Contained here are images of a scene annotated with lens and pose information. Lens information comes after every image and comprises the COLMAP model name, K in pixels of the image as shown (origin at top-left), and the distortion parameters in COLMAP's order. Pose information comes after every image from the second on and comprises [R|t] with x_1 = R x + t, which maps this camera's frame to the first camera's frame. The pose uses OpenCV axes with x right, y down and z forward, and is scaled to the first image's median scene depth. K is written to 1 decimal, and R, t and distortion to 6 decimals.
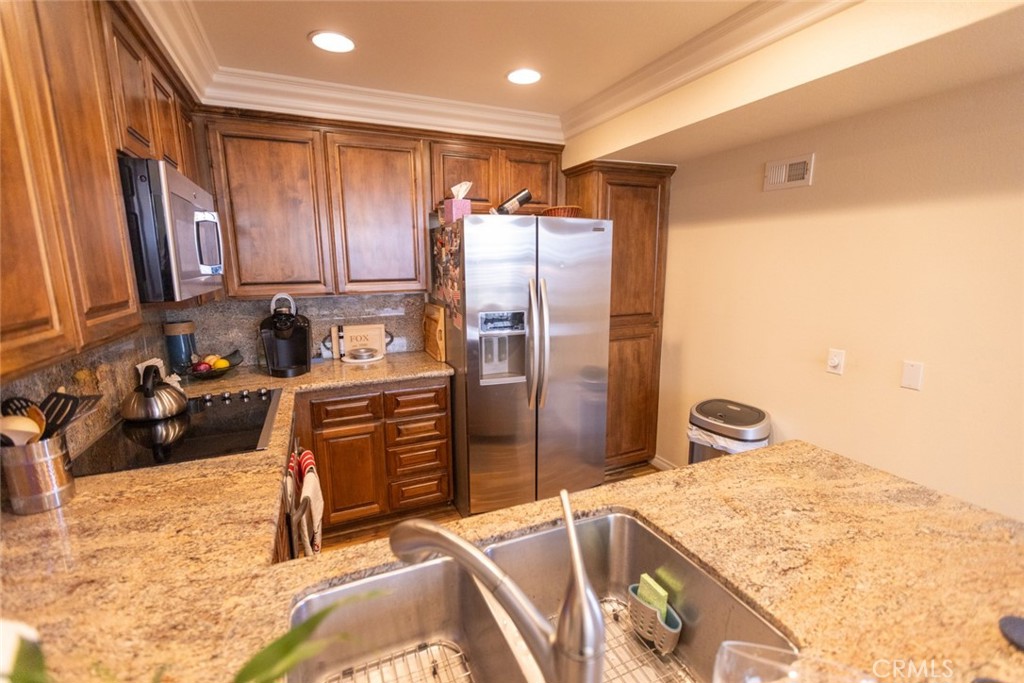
lens RADIAL K [[450.0, 0, 507.7], [0, 450.0, 344.6], [0, 0, 1]] dist [0.002808, -0.003444]
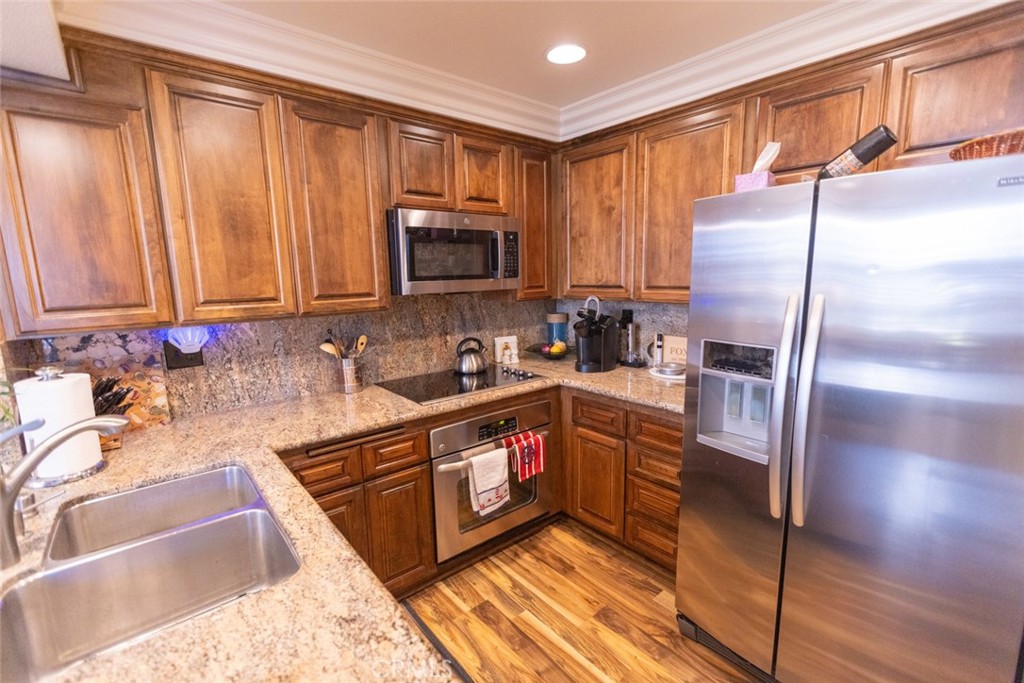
lens RADIAL K [[453.9, 0, 513.3], [0, 453.9, 344.0], [0, 0, 1]] dist [-0.000254, -0.000739]
pose [[0.279014, 0.154695, -0.947745, 0.534989], [-0.157168, 0.980987, 0.113851, -0.099396], [0.947338, 0.117189, 0.298023, 0.530191]]
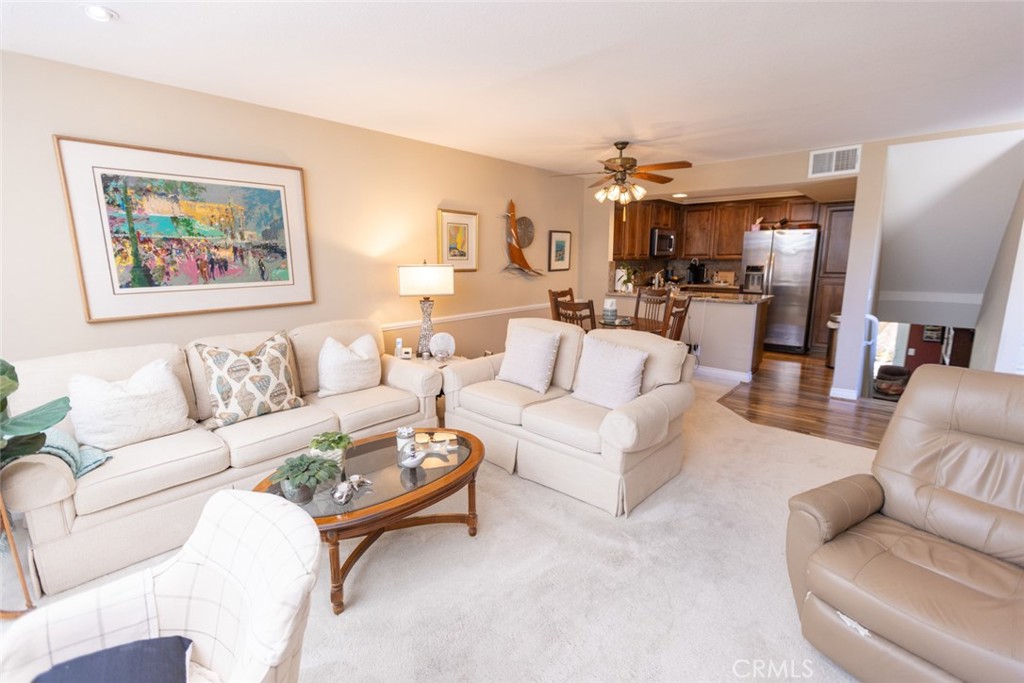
lens RADIAL K [[462.1, 0, 509.4], [0, 462.1, 343.1], [0, 0, 1]] dist [-0.000524, -0.000074]
pose [[0.418281, 0.177949, -0.890716, 2.078480], [-0.166098, 0.979072, 0.117601, 0.327908], [0.893002, 0.098756, 0.439085, -1.636674]]
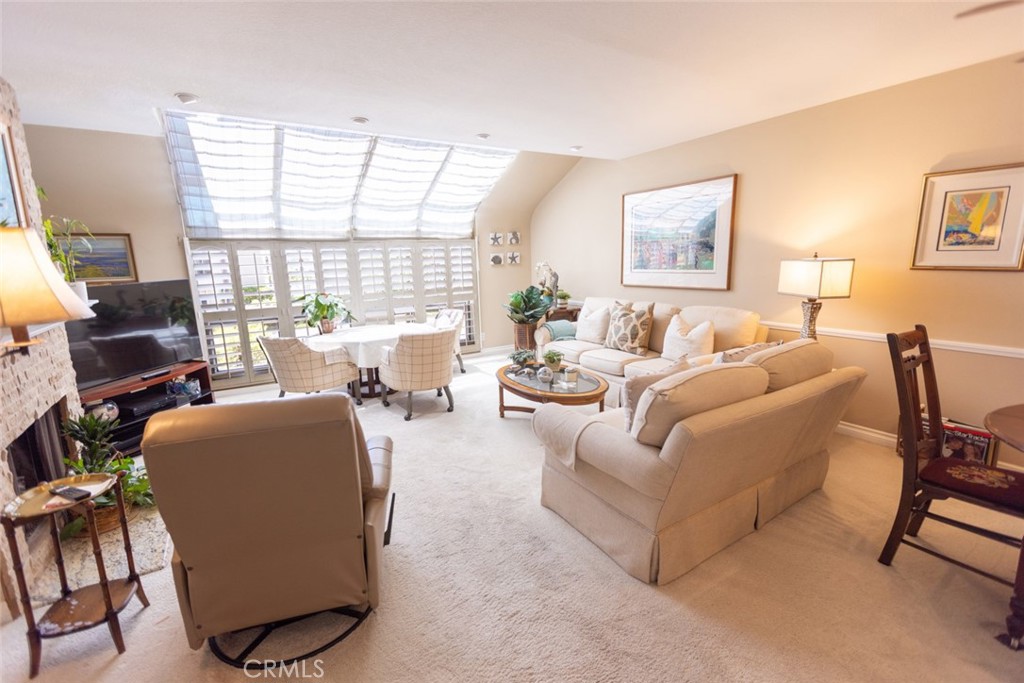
lens RADIAL K [[440.9, 0, 508.7], [0, 440.9, 335.8], [0, 0, 1]] dist [0.000548, -0.000351]
pose [[-0.991055, 0.051538, -0.123100, 1.440685], [0.005459, 0.937304, 0.348471, 0.040210], [0.133341, 0.344682, -0.929201, 0.044465]]
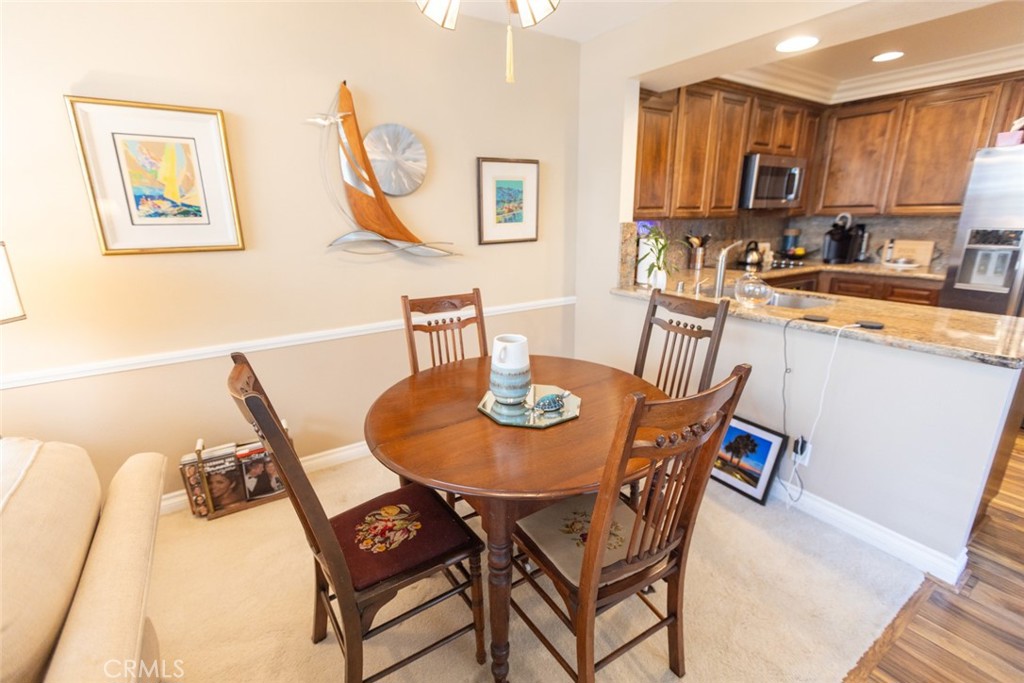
lens RADIAL K [[450.0, 0, 507.7], [0, 450.0, 344.6], [0, 0, 1]] dist [0.002808, -0.003444]
pose [[0.151965, 0.281054, -0.947584, 1.054584], [-0.165934, 0.952366, 0.255861, 0.135231], [0.974358, 0.118354, 0.191362, -0.477286]]
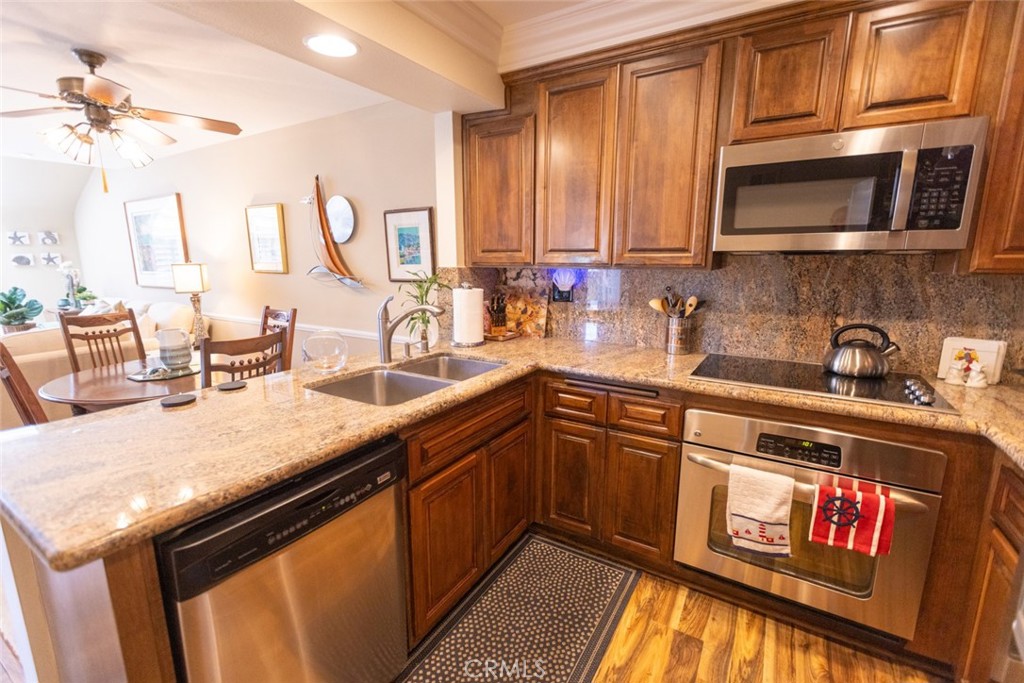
lens RADIAL K [[450.0, 0, 507.7], [0, 450.0, 344.6], [0, 0, 1]] dist [0.002808, -0.003444]
pose [[-0.825080, 0.112135, -0.553776, 0.329449], [-0.098245, 0.936705, 0.336052, -0.132609], [0.556409, 0.331675, -0.761840, 1.038059]]
